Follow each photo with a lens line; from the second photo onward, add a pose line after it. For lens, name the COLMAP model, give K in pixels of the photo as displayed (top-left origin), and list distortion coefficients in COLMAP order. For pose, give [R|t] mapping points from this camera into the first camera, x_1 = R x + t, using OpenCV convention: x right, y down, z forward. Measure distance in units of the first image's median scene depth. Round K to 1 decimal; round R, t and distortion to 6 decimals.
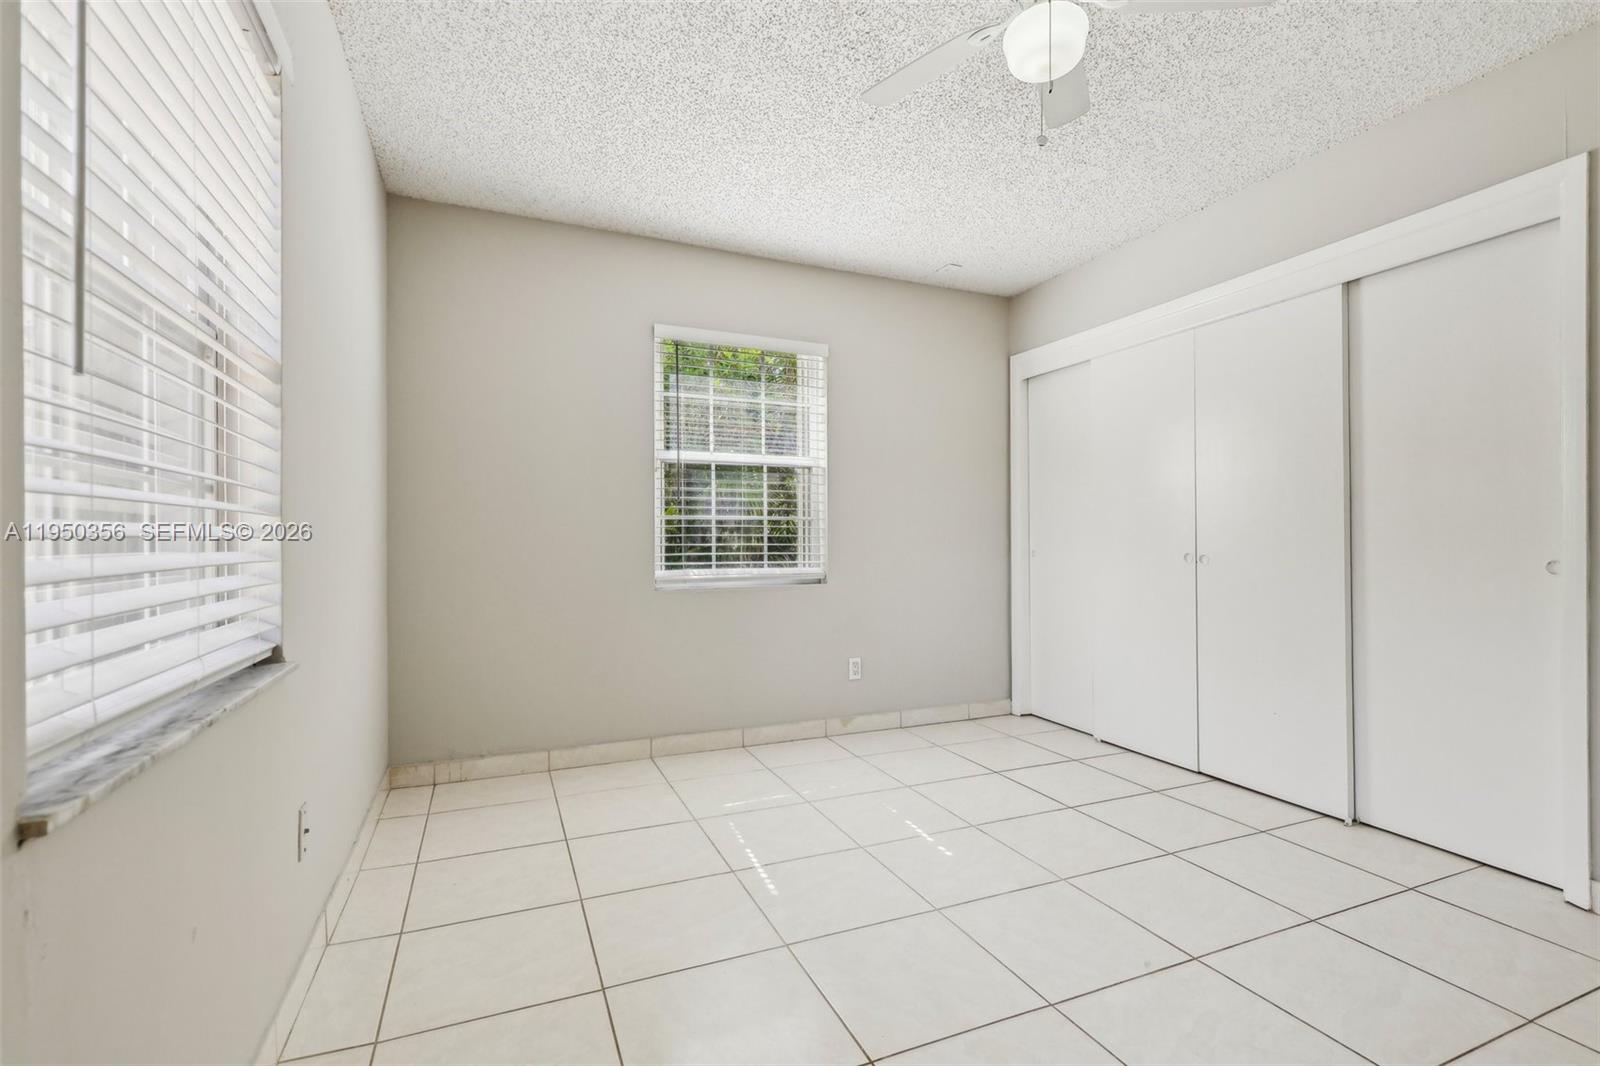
lens RADIAL K [[737.2, 0, 816.6], [0, 737.2, 532.0], [0, 0, 1]] dist [0.011477, 0.000158]
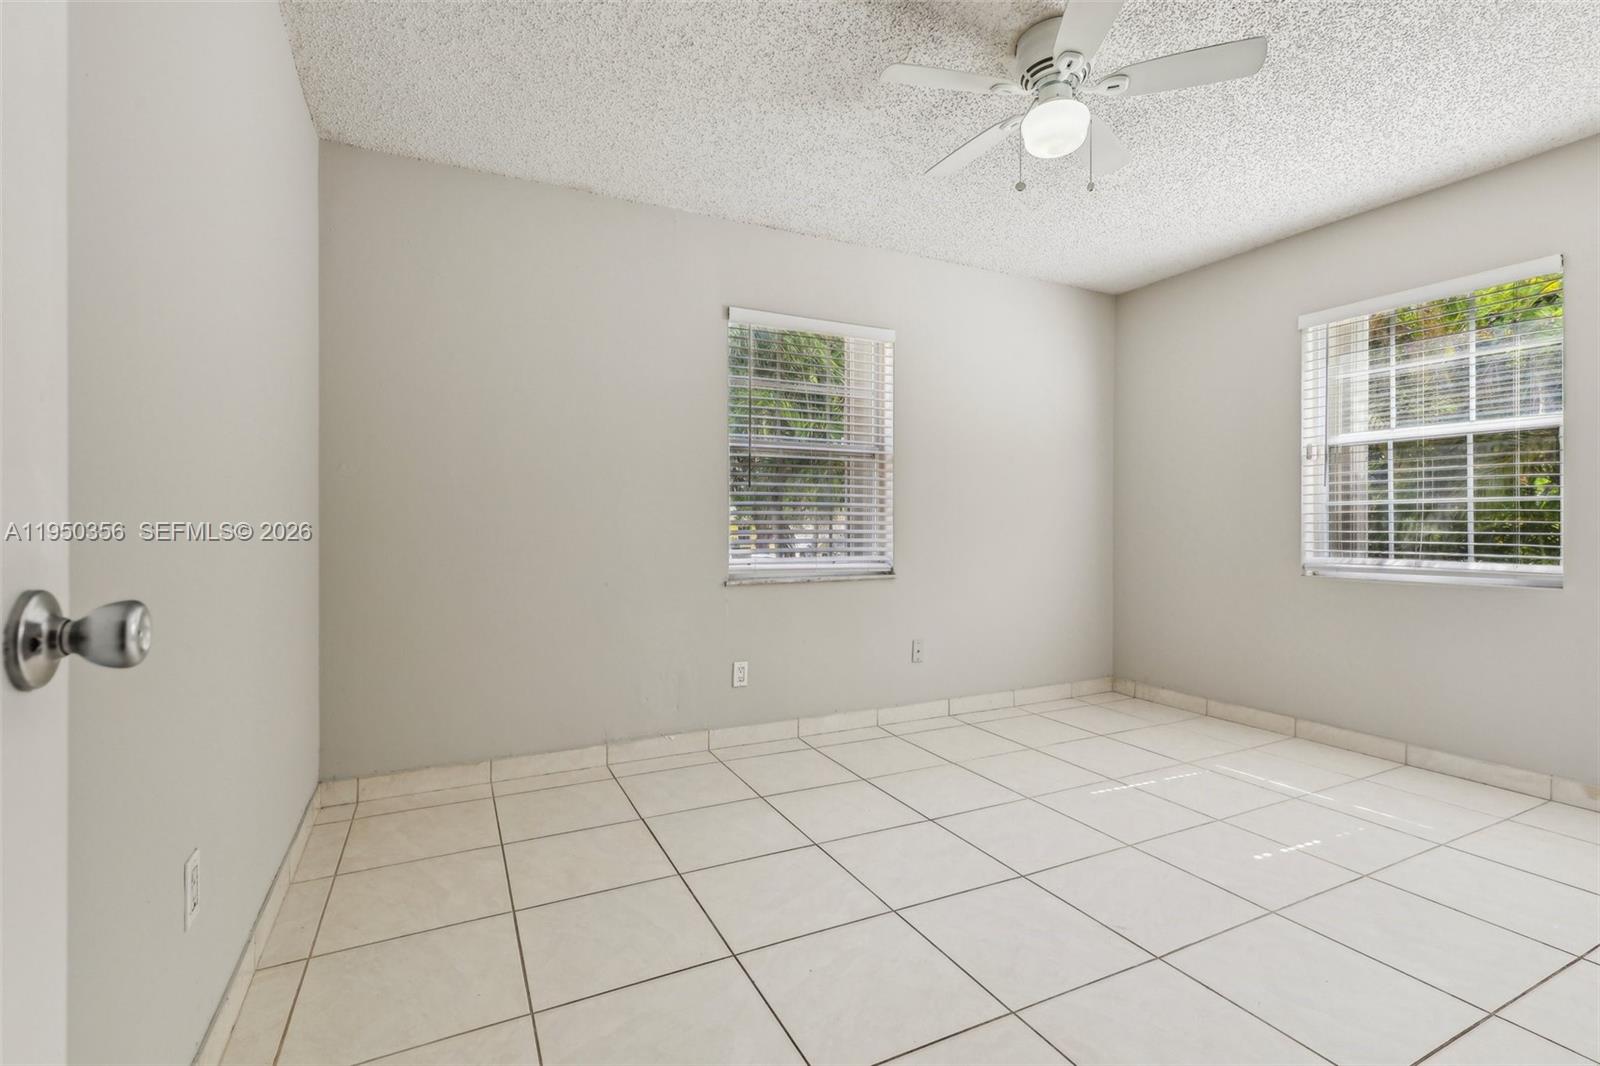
lens RADIAL K [[737.2, 0, 816.6], [0, 737.2, 532.0], [0, 0, 1]] dist [0.011477, 0.000158]
pose [[0.072910, 0.012655, -0.997258, 0.706675], [0.006243, 0.999894, 0.013144, 0.000750], [0.997319, -0.007184, 0.072823, 0.238532]]
